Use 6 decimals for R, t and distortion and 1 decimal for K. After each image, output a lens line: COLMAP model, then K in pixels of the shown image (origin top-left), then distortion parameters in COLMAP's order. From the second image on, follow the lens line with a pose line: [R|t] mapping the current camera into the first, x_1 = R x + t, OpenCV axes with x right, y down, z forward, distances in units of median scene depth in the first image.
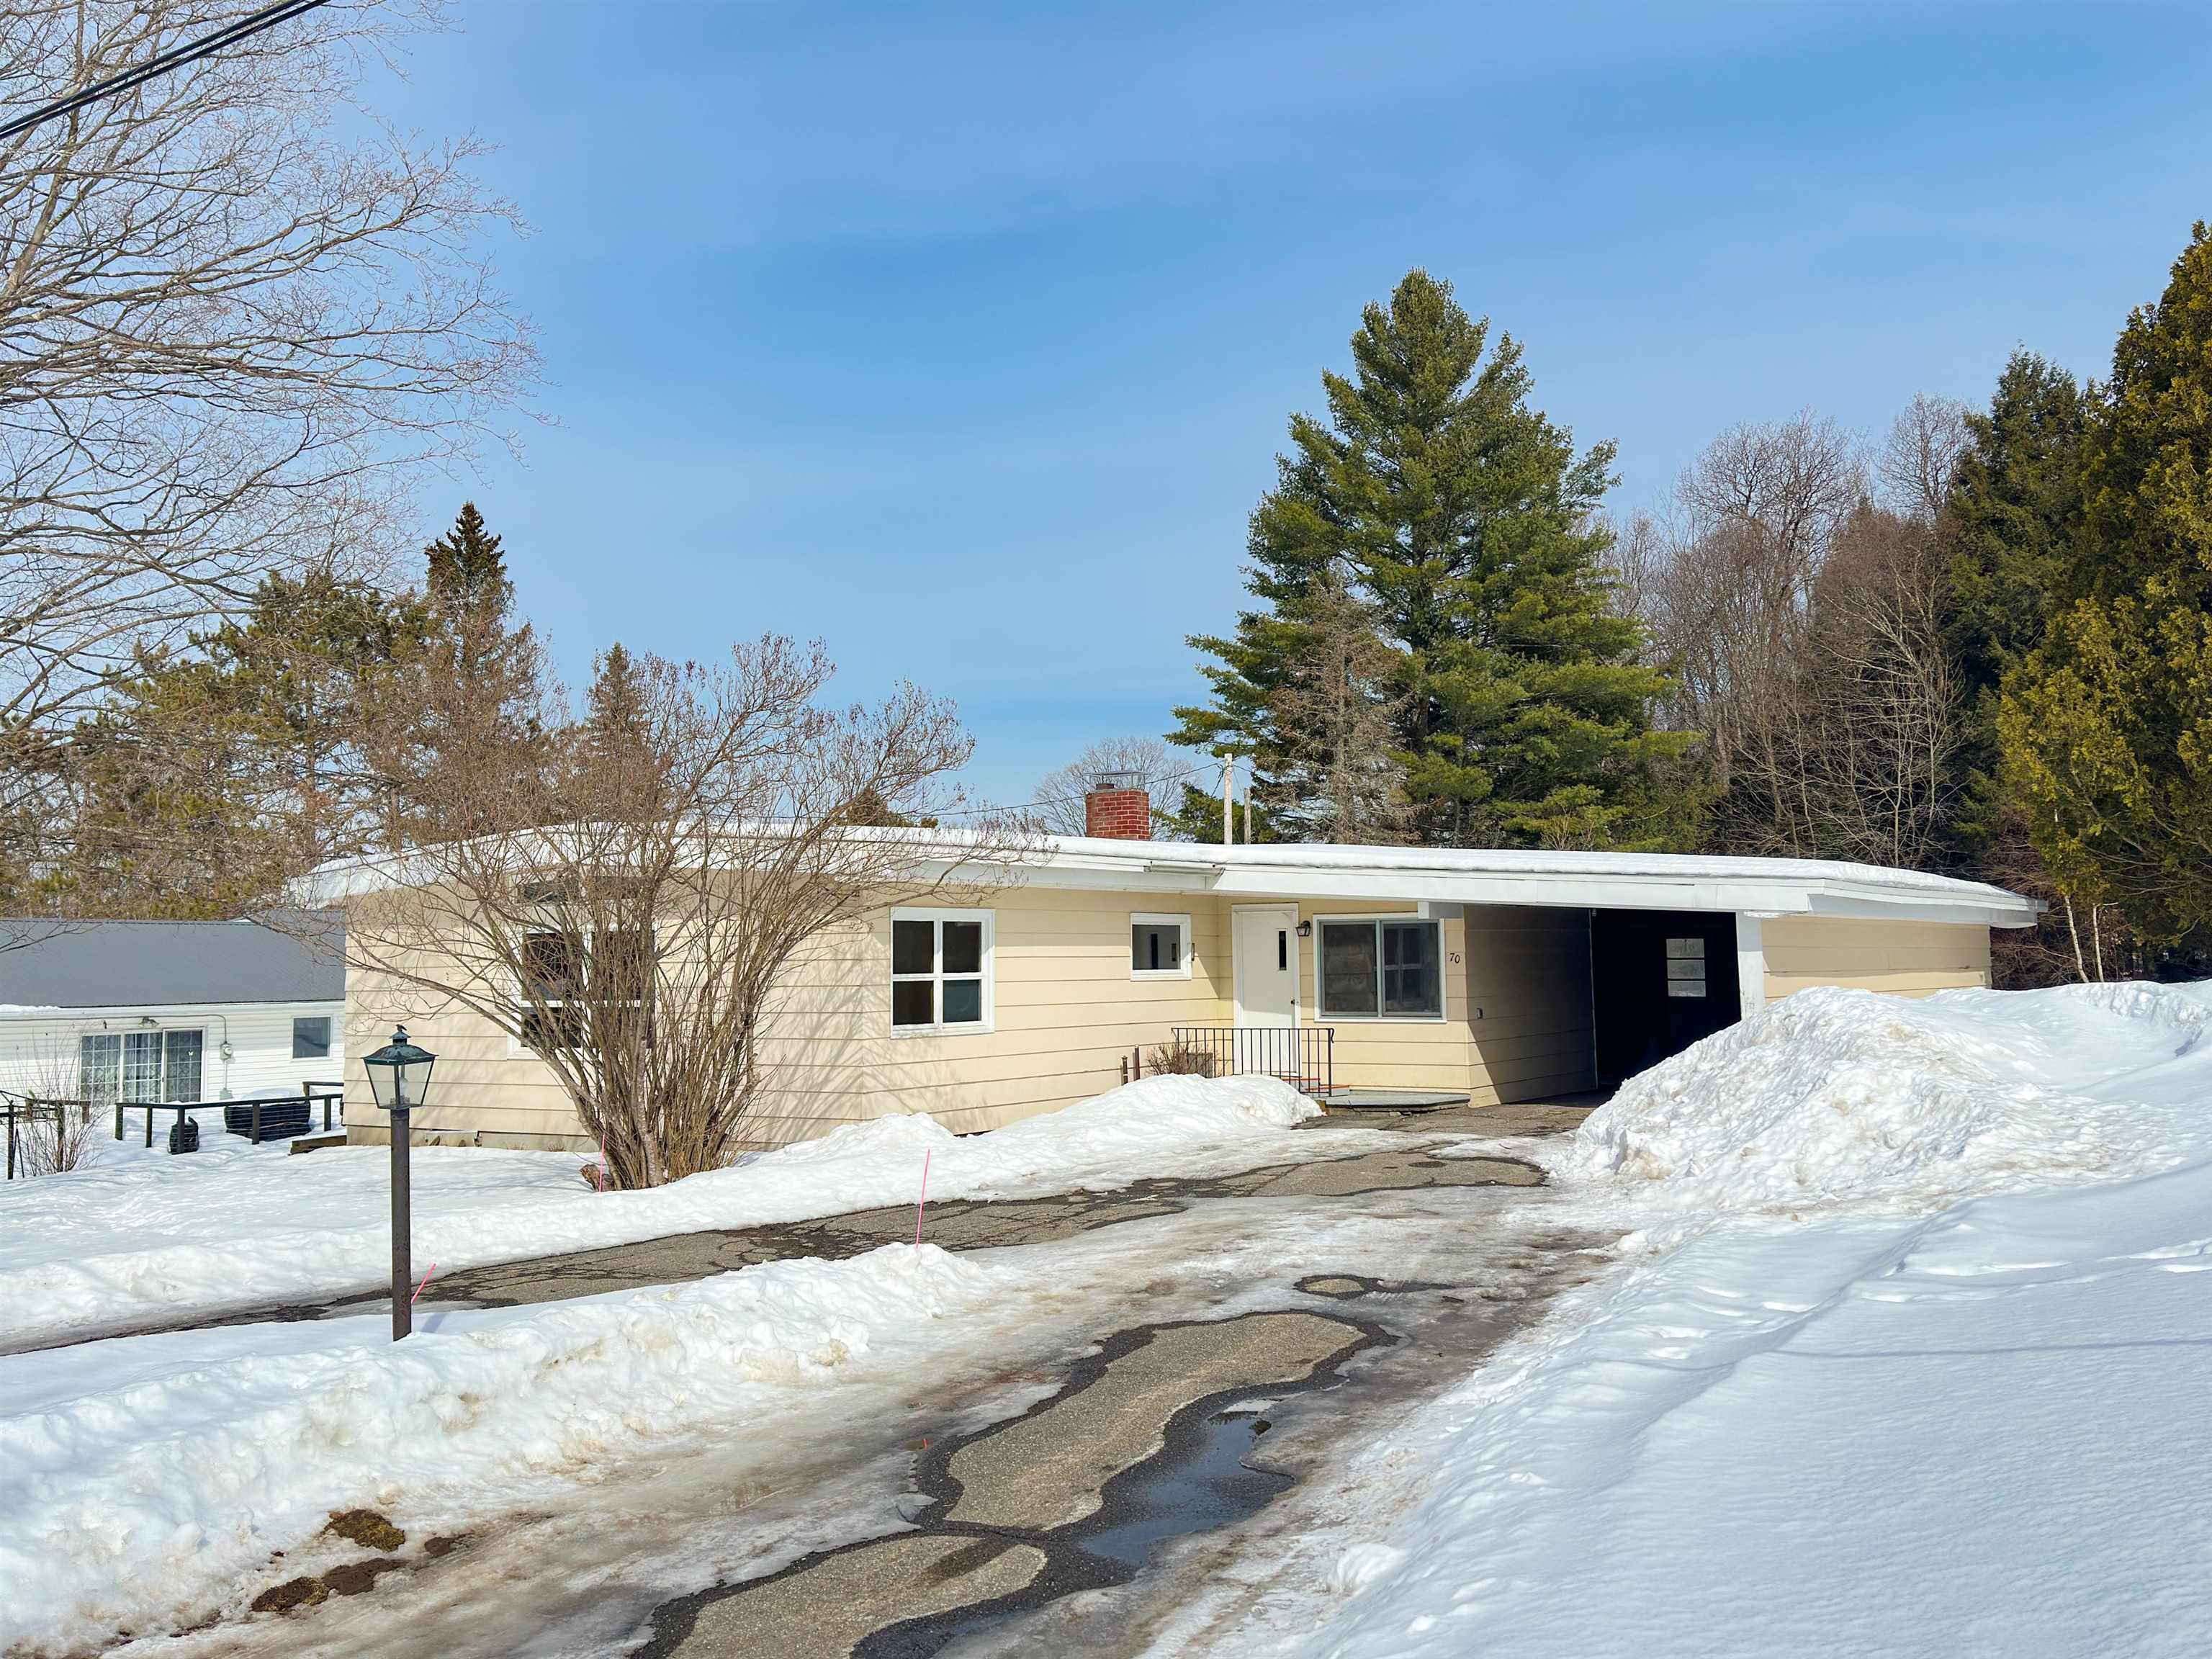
lens RADIAL K [[2063.6, 0, 1106.0], [0, 2063.6, 829.5], [0, 0, 1]] dist [0.203200, -0.001117]
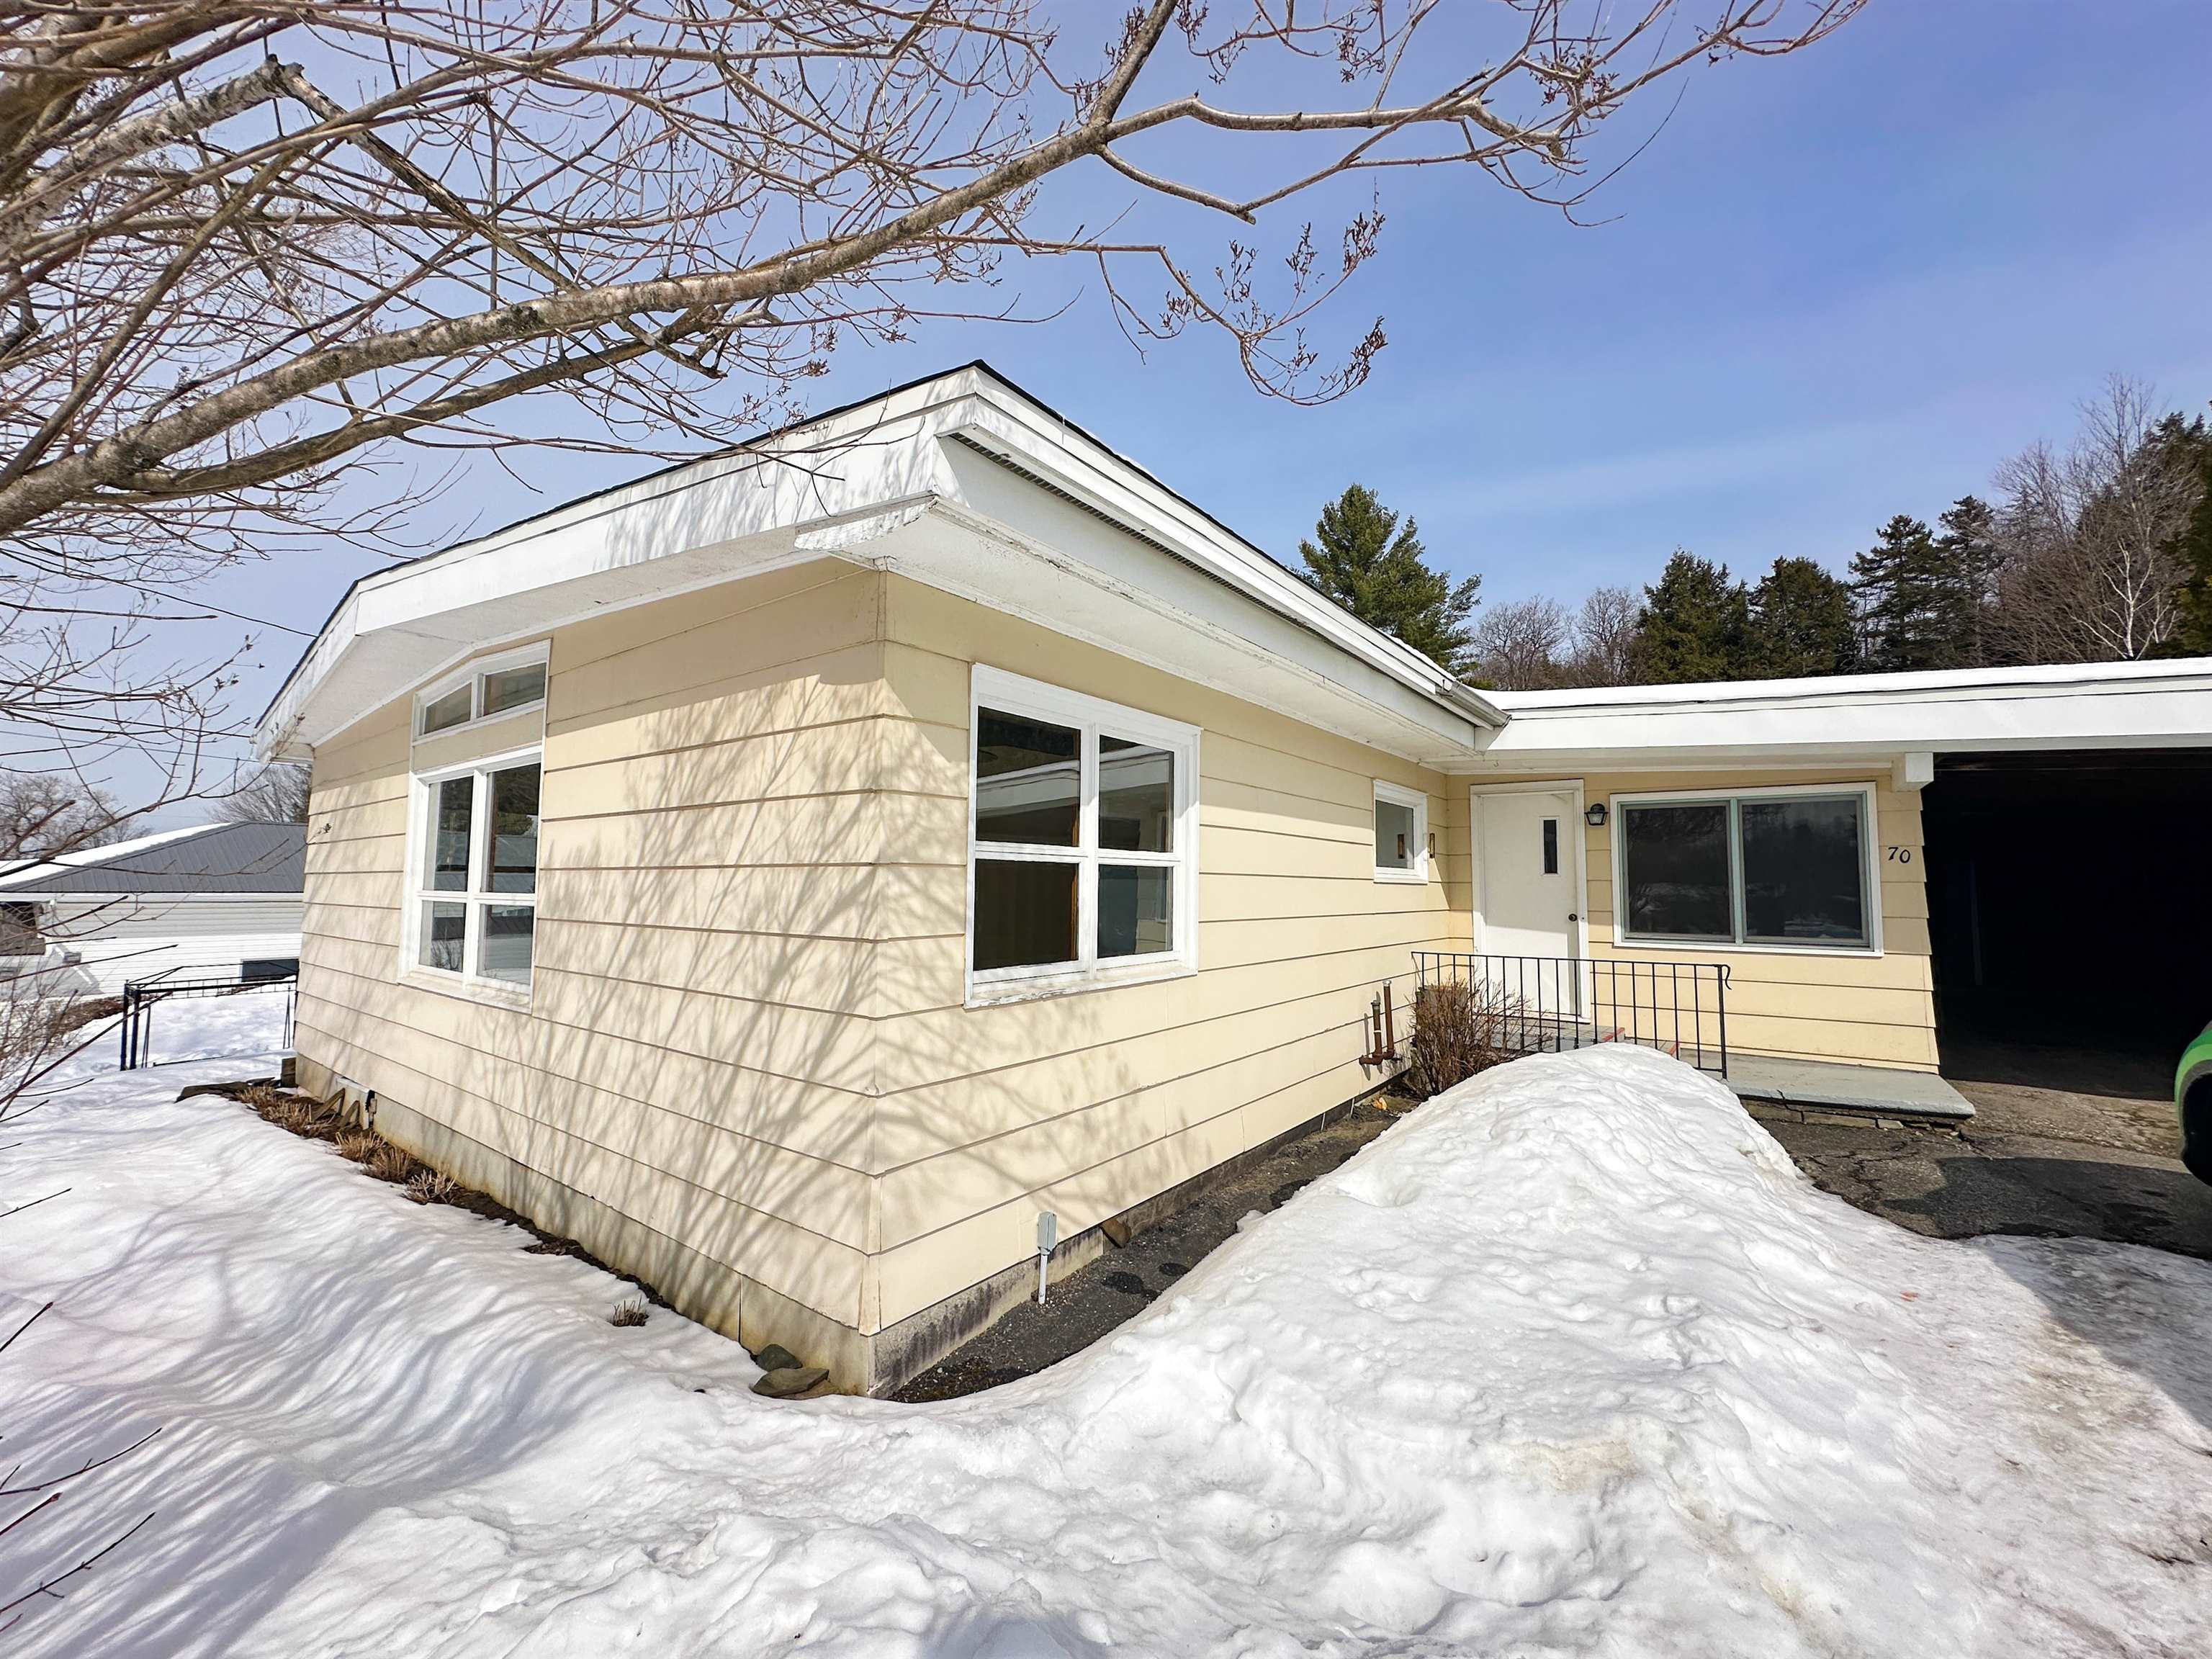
lens RADIAL K [[876.9, 0, 1106.0], [0, 876.9, 829.5], [0, 0, 1]] dist [0.001064, -0.000315]
pose [[0.999069, 0.016867, -0.039698, -0.062524], [-0.016933, 0.999856, -0.001324, 0.058410], [0.039670, 0.001995, 0.999211, 0.718364]]
